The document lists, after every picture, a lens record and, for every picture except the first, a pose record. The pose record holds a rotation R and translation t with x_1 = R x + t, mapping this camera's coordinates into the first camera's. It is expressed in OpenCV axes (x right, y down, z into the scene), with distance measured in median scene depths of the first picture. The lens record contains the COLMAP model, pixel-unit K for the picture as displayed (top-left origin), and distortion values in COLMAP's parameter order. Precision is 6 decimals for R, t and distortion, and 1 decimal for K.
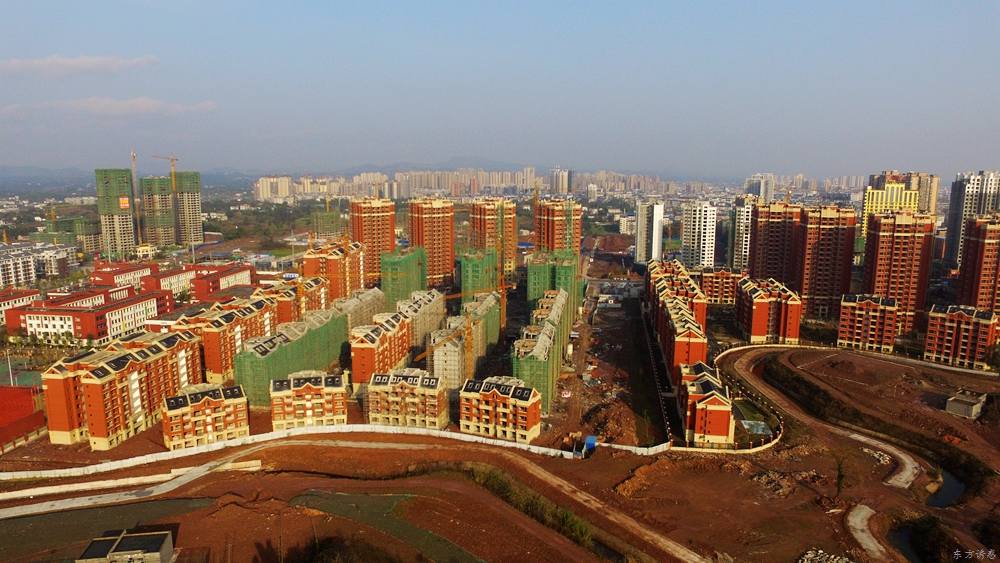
lens RADIAL K [[674.2, 0, 499.6], [0, 674.2, 288.7], [0, 0, 1]] dist [-0.129209, 0.098948]
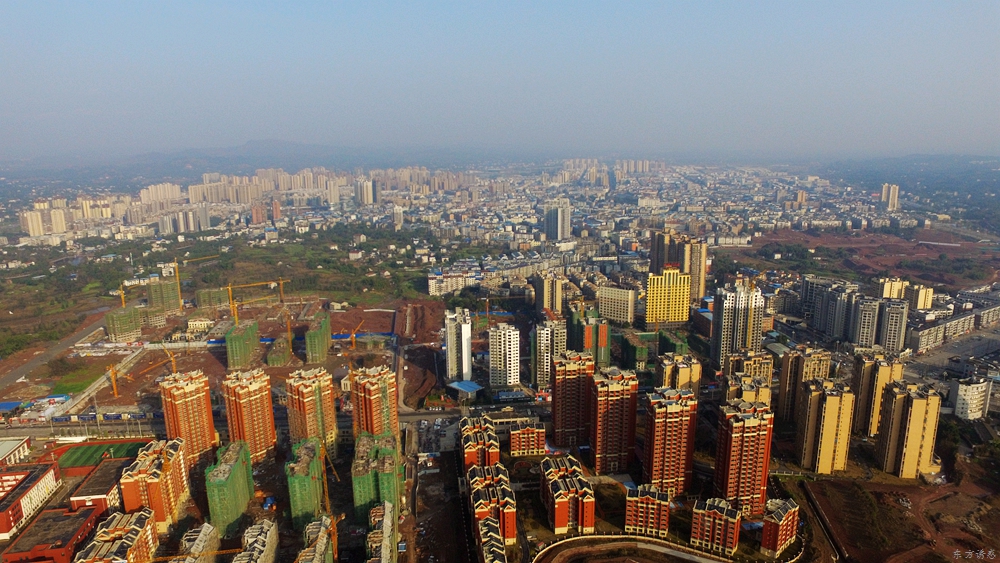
lens RADIAL K [[674.2, 0, 501.2], [0, 674.2, 290.7], [0, 0, 1]] dist [-0.129209, 0.098948]
pose [[0.958321, -0.077312, 0.275034, 0.001482], [0.064663, 0.996402, 0.054781, -0.415508], [-0.278279, -0.034713, 0.959873, -0.075276]]
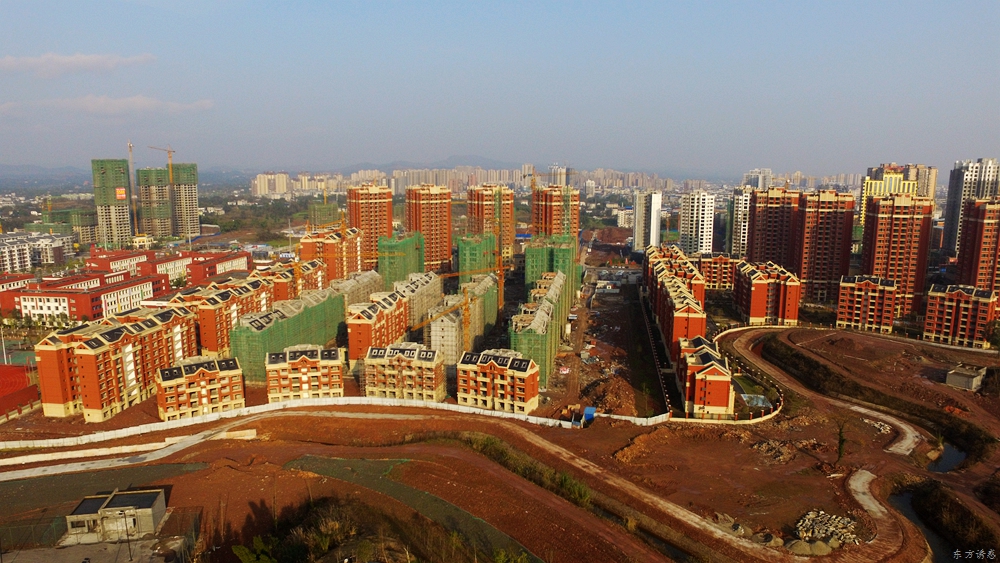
lens RADIAL K [[674.2, 0, 499.6], [0, 674.2, 288.8], [0, 0, 1]] dist [-0.129209, 0.098948]
pose [[0.999995, -0.000537, 0.003044, 0.000274], [0.000534, 0.999999, 0.001039, 0.026973], [-0.003044, -0.001038, 0.999995, 0.004708]]
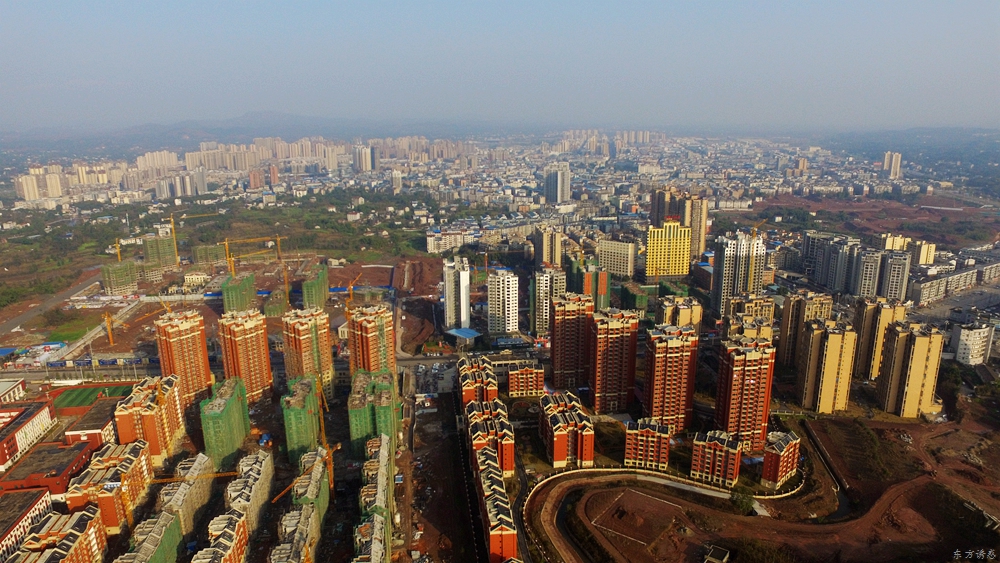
lens RADIAL K [[674.2, 0, 501.2], [0, 674.2, 290.6], [0, 0, 1]] dist [-0.129209, 0.098948]
pose [[0.958165, -0.084810, 0.273363, 0.001302], [0.061719, 0.993844, 0.092005, -0.337080], [-0.279483, -0.071284, 0.957501, -0.061258]]
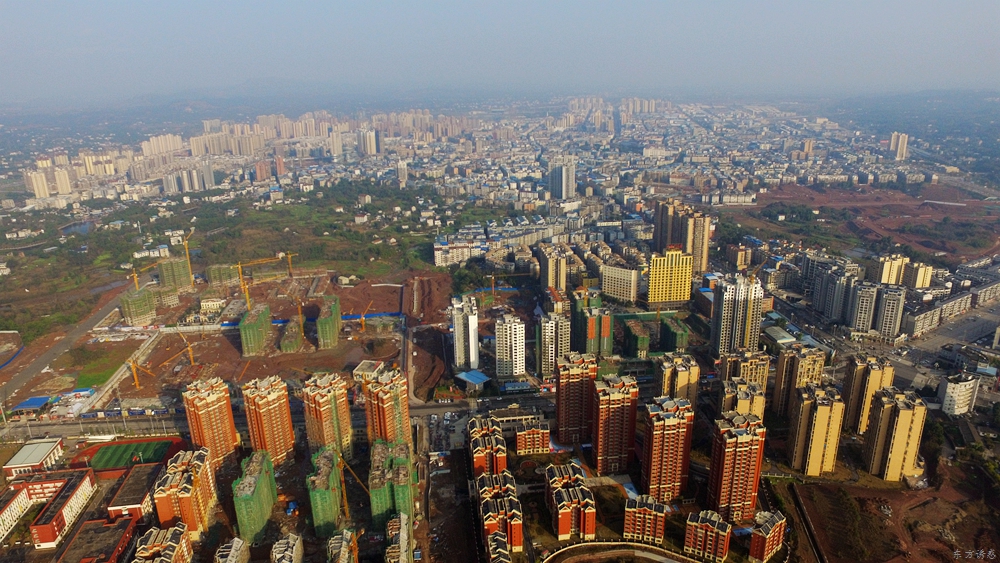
lens RADIAL K [[674.2, 0, 501.2], [0, 674.2, 291.0], [0, 0, 1]] dist [-0.129209, 0.098948]
pose [[0.959489, -0.110684, 0.259096, 0.001954], [0.073030, 0.985876, 0.150713, -0.583766], [-0.272118, -0.125685, 0.954020, -0.107650]]
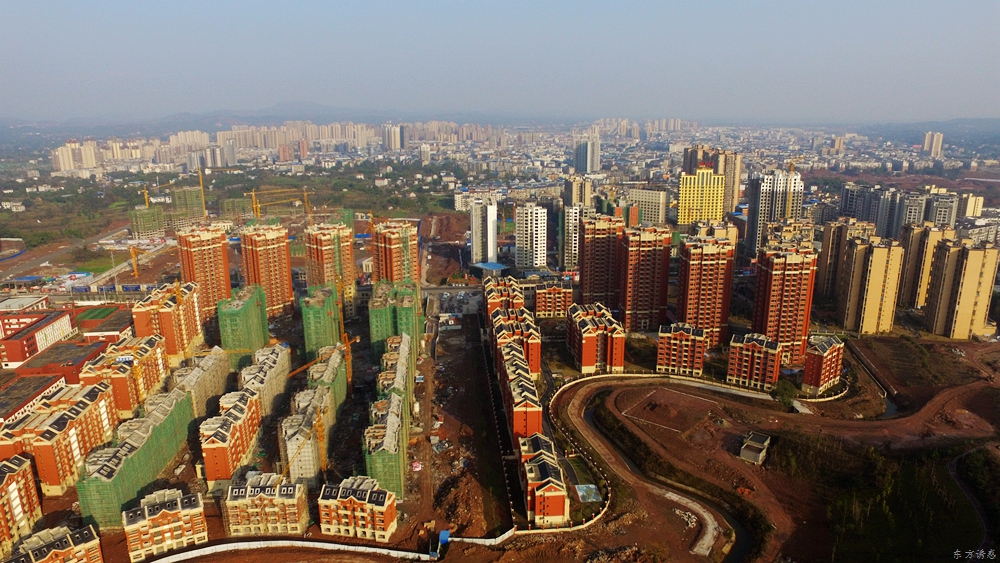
lens RADIAL K [[674.2, 0, 501.1], [0, 674.2, 290.7], [0, 0, 1]] dist [-0.129209, 0.098948]
pose [[0.969697, -0.073142, 0.233107, 0.001055], [0.051738, 0.993972, 0.096654, -0.168226], [-0.238771, -0.081664, 0.967636, -0.030099]]
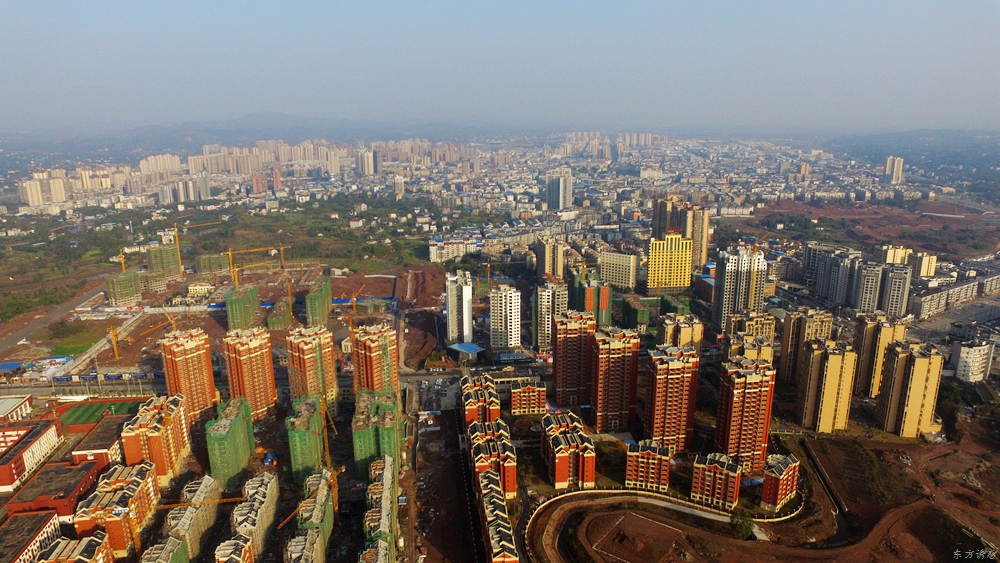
lens RADIAL K [[674.2, 0, 501.2], [0, 674.2, 290.8], [0, 0, 1]] dist [-0.129209, 0.098948]
pose [[0.959063, -0.083886, 0.270482, 0.000773], [0.061071, 0.993912, 0.091705, -0.378172], [-0.276528, -0.071433, 0.958347, -0.068579]]
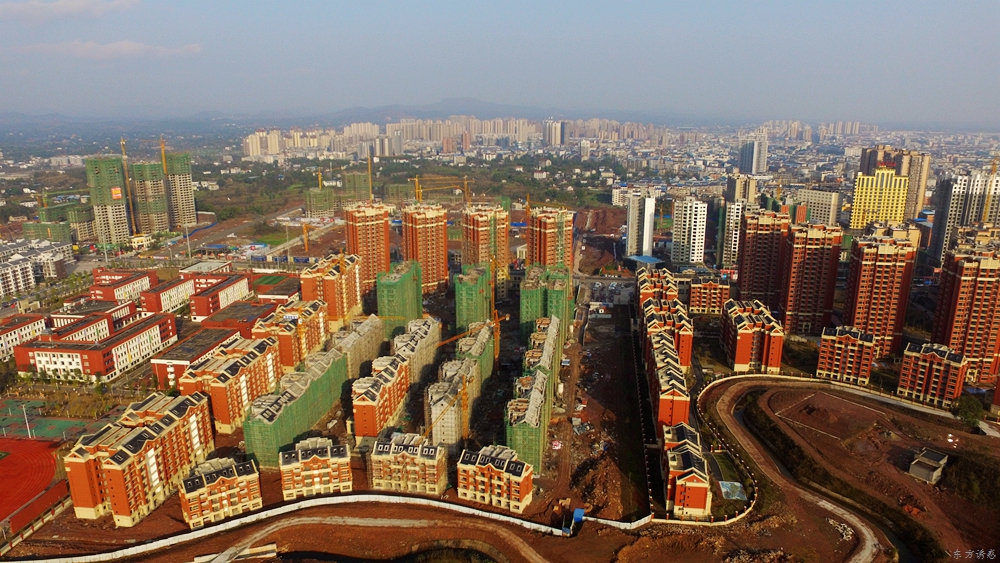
lens RADIAL K [[674.2, 0, 499.6], [0, 674.2, 289.8], [0, 0, 1]] dist [-0.129209, 0.098948]
pose [[0.999925, -0.007275, 0.009843, -0.000094], [0.006356, 0.995892, 0.090325, -0.142630], [-0.010460, -0.090256, 0.995864, -0.025513]]
